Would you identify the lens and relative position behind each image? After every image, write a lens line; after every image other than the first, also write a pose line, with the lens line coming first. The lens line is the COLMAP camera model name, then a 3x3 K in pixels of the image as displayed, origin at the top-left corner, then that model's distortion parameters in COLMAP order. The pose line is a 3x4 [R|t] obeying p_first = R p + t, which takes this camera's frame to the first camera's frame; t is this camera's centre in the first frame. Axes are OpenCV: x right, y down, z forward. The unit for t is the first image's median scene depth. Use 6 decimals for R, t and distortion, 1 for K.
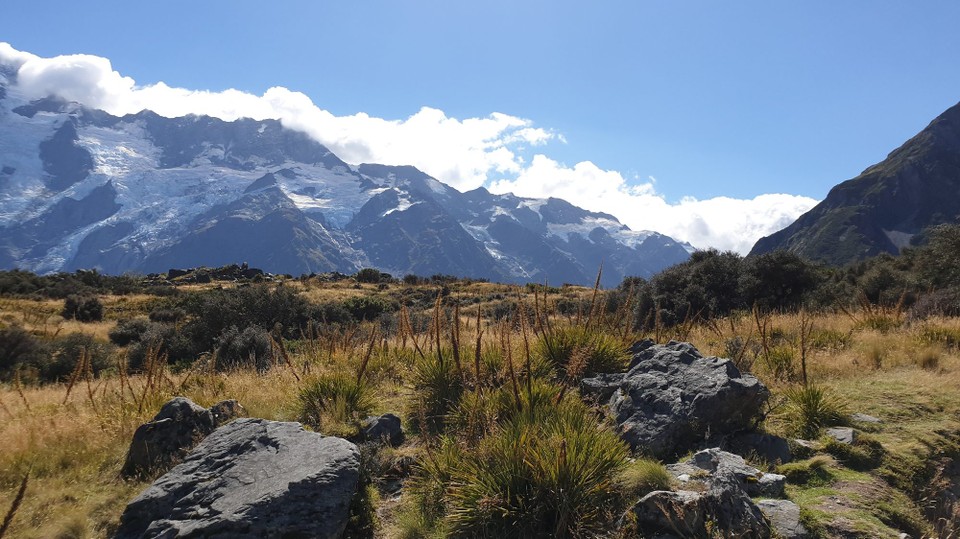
lens RADIAL K [[731.7, 0, 486.4], [0, 731.7, 285.8], [0, 0, 1]] dist [0.020827, -0.041559]
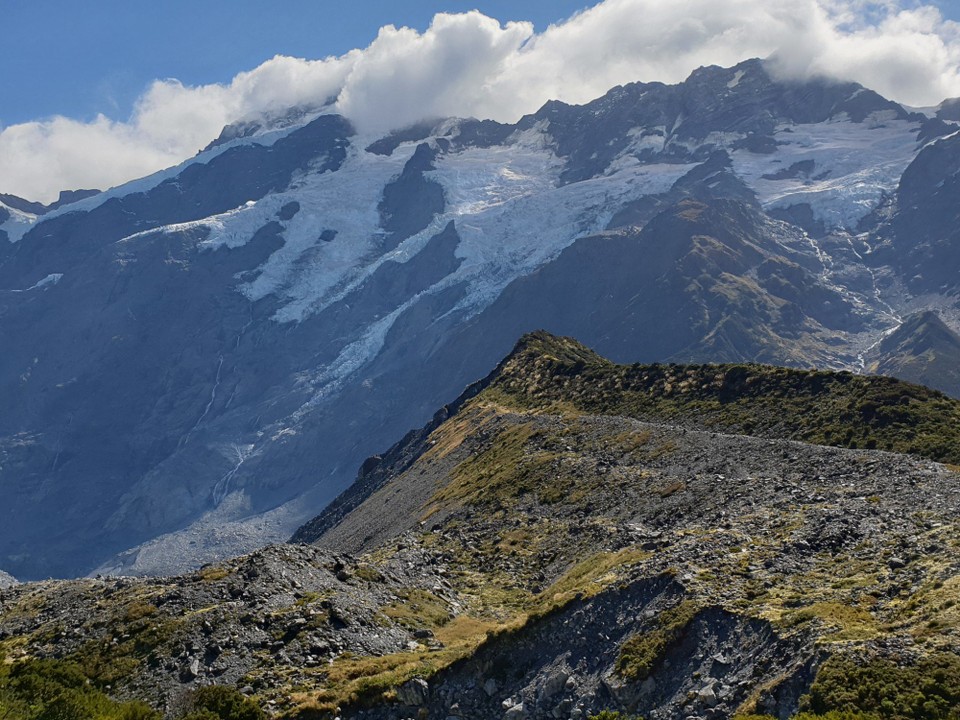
lens RADIAL K [[1169.7, 0, 479.4], [0, 1169.7, 369.8], [0, 0, 1]] dist [0.071022, 0.000000]
pose [[0.778639, -0.111479, -0.617490, 0.054469], [0.097586, 0.993632, -0.056334, 0.023664], [0.619837, -0.016394, 0.784559, 0.246356]]
